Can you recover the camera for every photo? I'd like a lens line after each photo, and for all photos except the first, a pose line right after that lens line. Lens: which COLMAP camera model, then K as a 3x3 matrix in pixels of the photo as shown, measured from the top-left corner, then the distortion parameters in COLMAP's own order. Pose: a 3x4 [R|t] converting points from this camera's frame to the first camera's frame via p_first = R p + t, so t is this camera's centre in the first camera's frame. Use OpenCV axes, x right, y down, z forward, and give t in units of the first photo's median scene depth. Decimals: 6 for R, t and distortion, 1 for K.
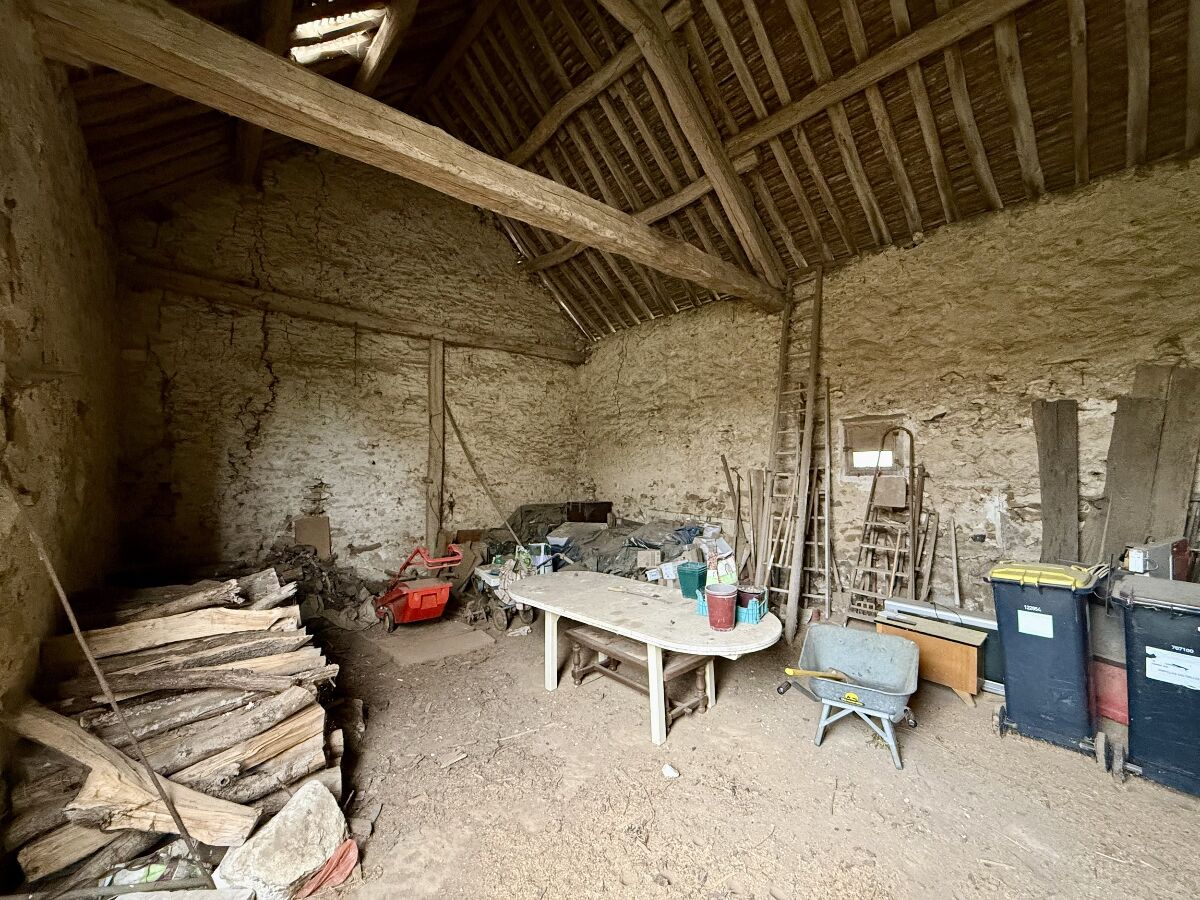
lens RADIAL K [[473.7, 0, 601.5], [0, 473.7, 453.7], [0, 0, 1]] dist [0.004772, -0.000904]
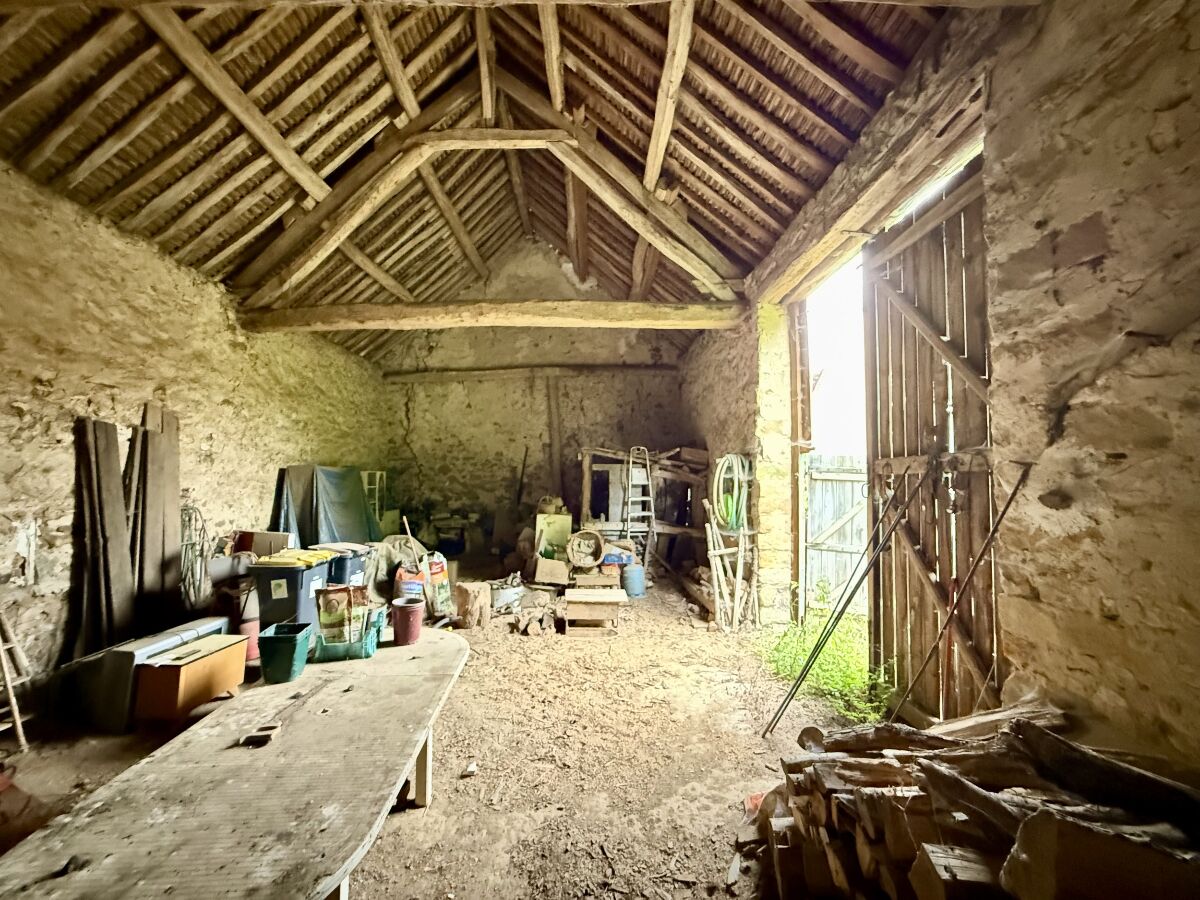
lens RADIAL K [[473.7, 0, 600.1], [0, 473.7, 455.0], [0, 0, 1]] dist [0.004772, -0.000904]
pose [[-0.760361, 0.044297, 0.647988, -0.481280], [0.001224, 0.997767, -0.066773, 0.028944], [-0.649500, -0.049979, -0.758718, 1.010525]]
